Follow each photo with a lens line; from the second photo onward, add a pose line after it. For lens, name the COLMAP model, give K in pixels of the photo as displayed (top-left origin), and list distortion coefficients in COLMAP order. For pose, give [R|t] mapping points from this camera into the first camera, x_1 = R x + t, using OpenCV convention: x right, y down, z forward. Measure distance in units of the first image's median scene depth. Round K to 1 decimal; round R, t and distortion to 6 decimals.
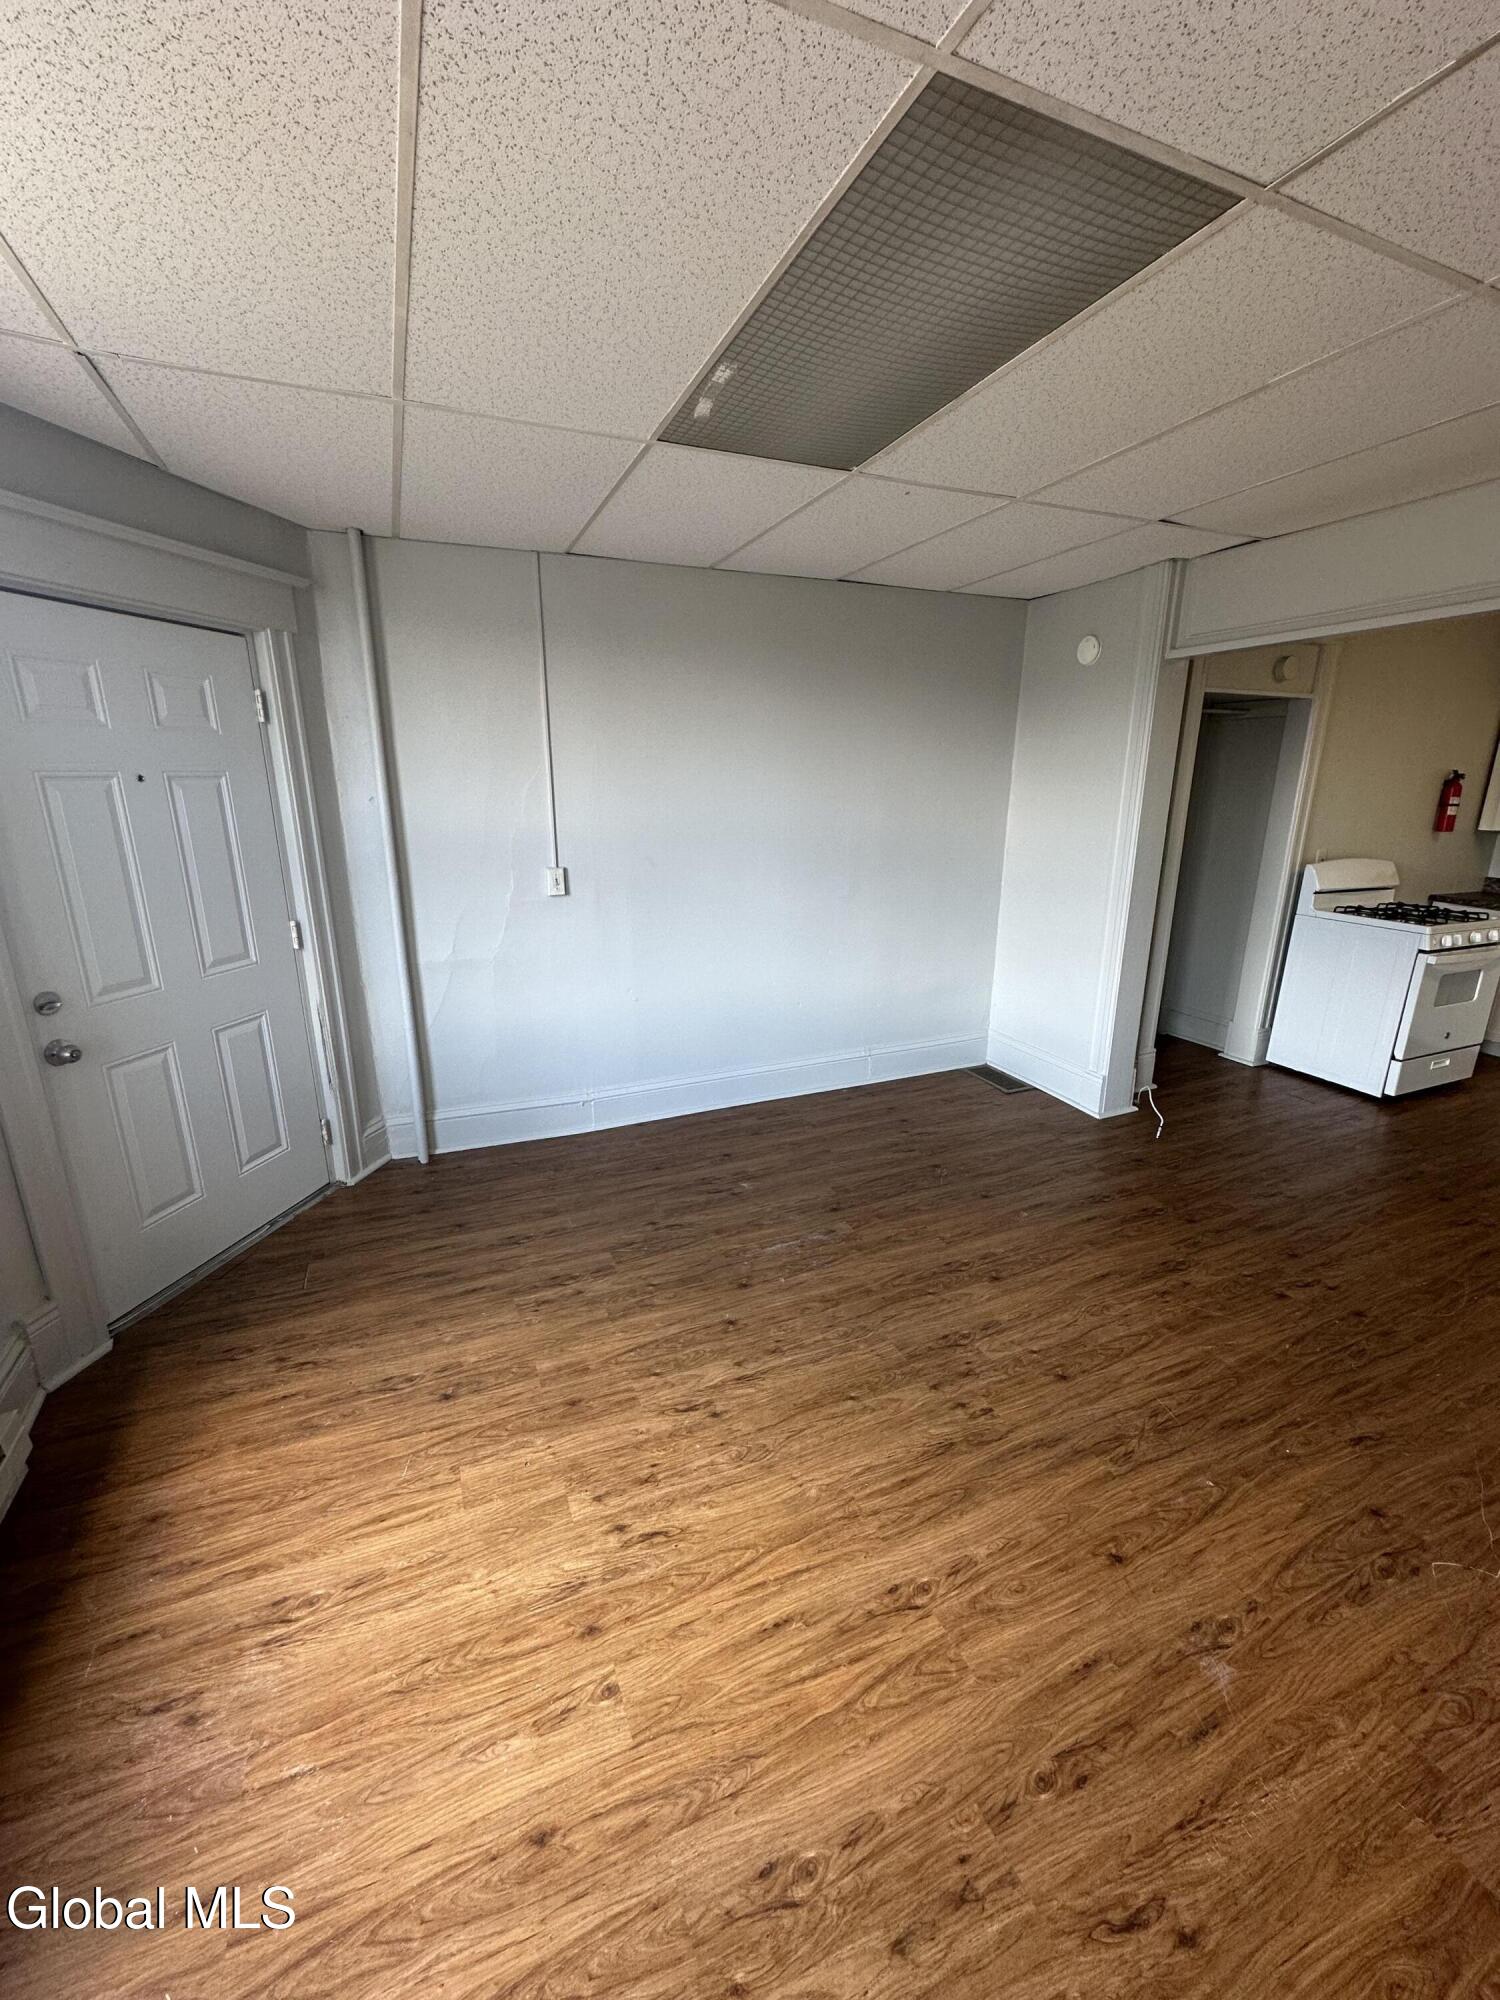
lens RADIAL K [[806.5, 0, 745.4], [0, 806.5, 1007.1], [0, 0, 1]] dist [0.002491, 0.000579]
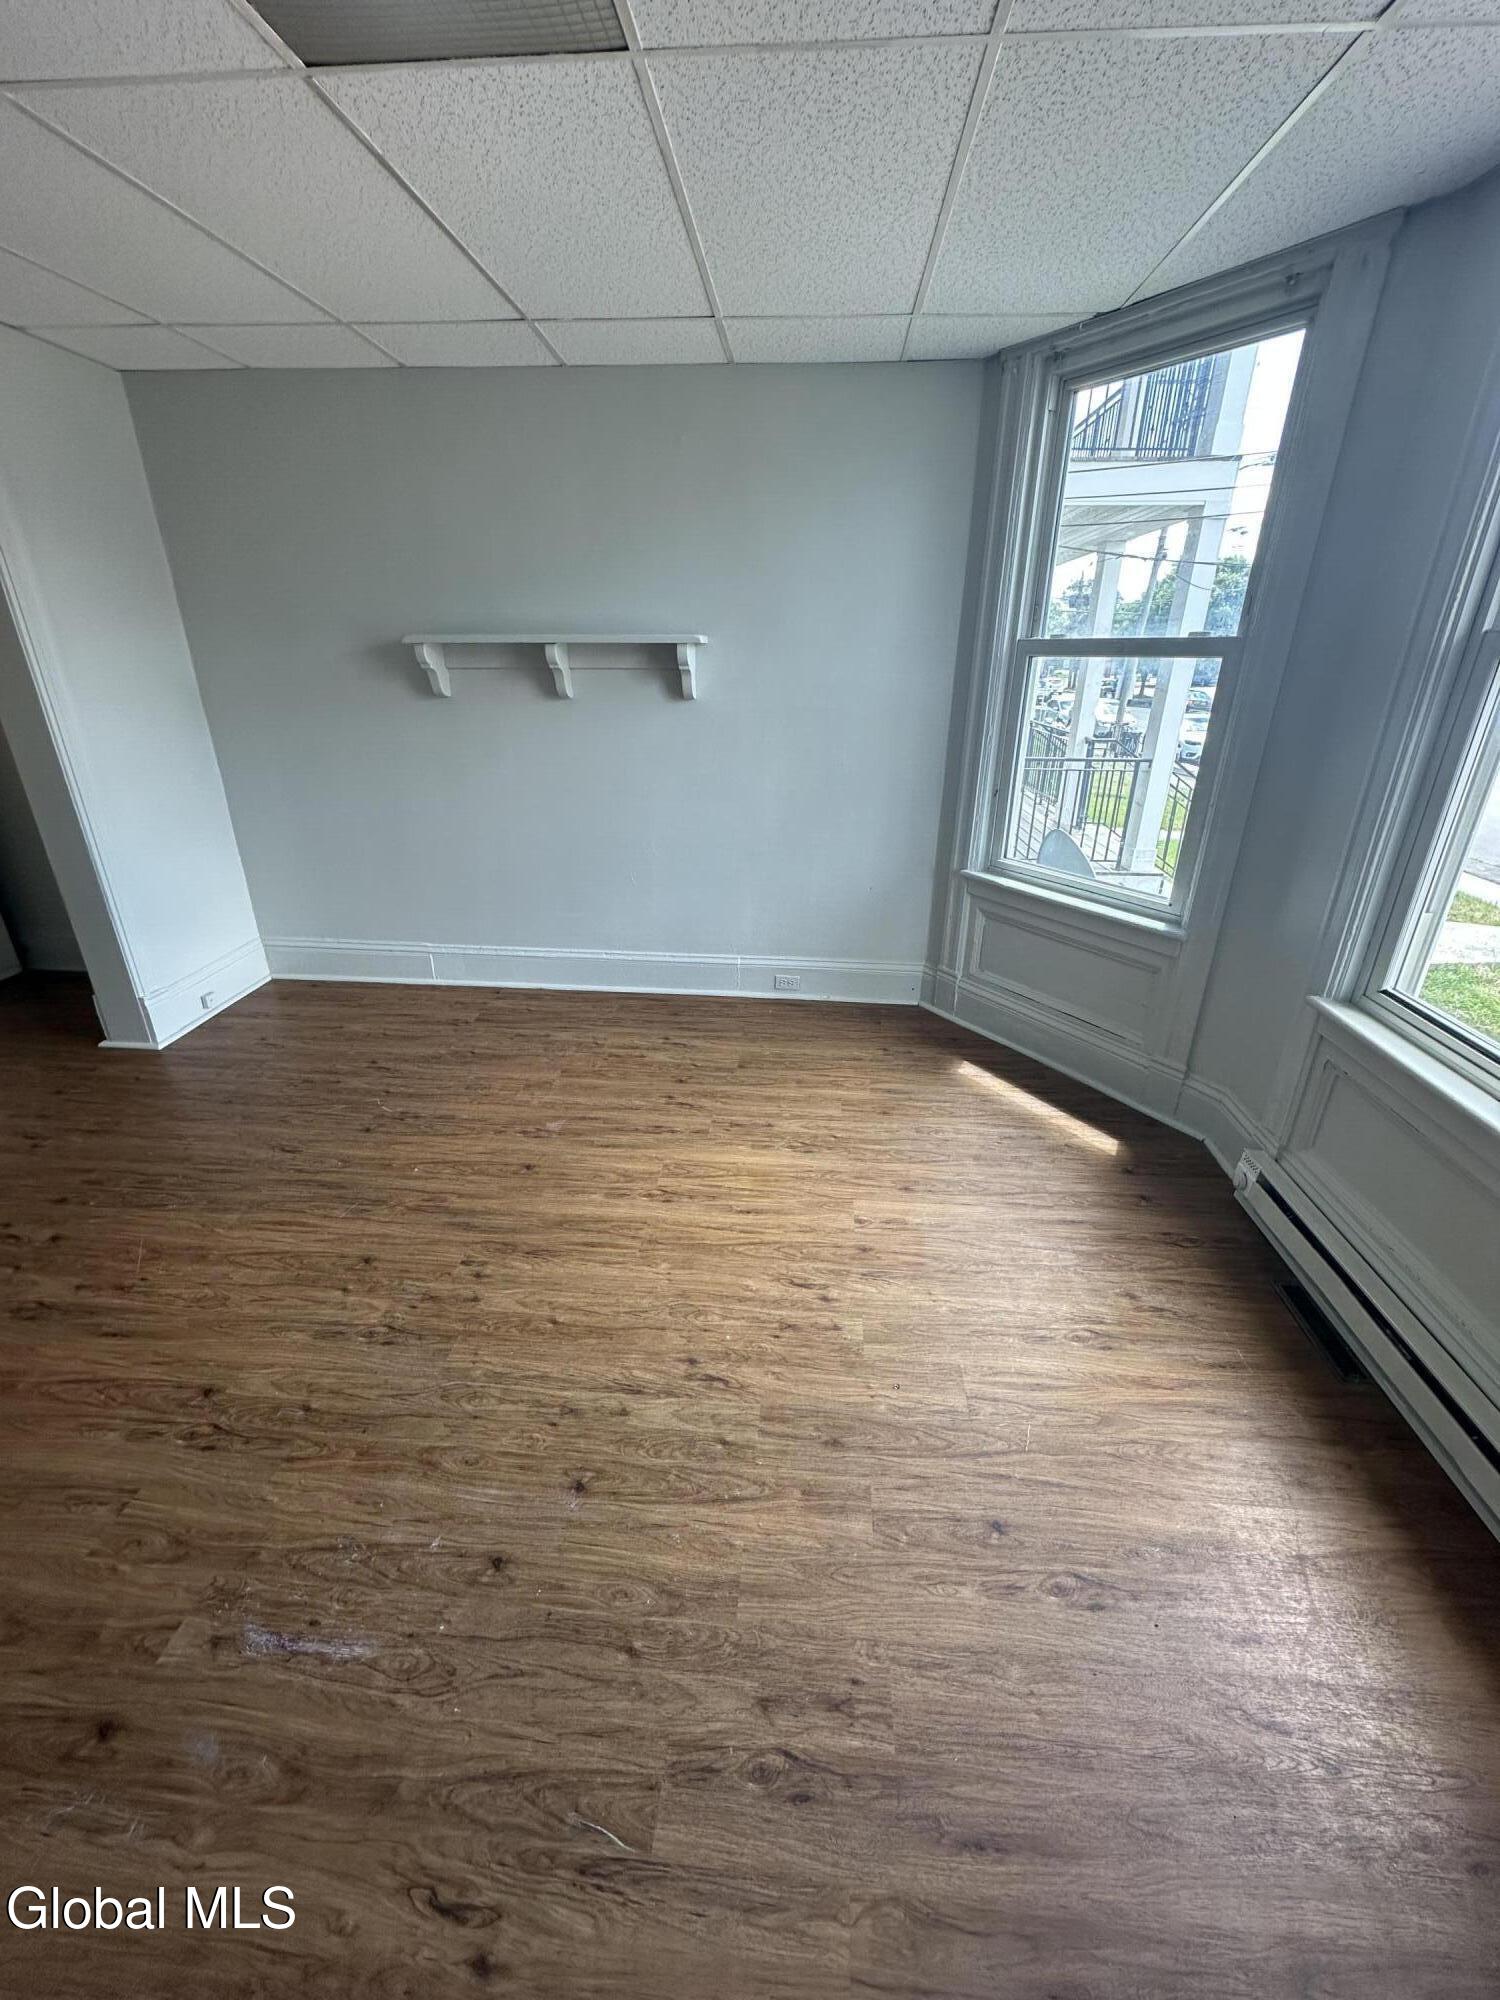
lens RADIAL K [[806.5, 0, 751.0], [0, 806.5, 999.9], [0, 0, 1]] dist [0.002491, 0.000579]
pose [[-0.883432, -0.193660, 0.426667, -0.418926], [0.122165, 0.783899, 0.608751, -0.367437], [-0.452354, 0.589914, -0.668863, 1.391121]]
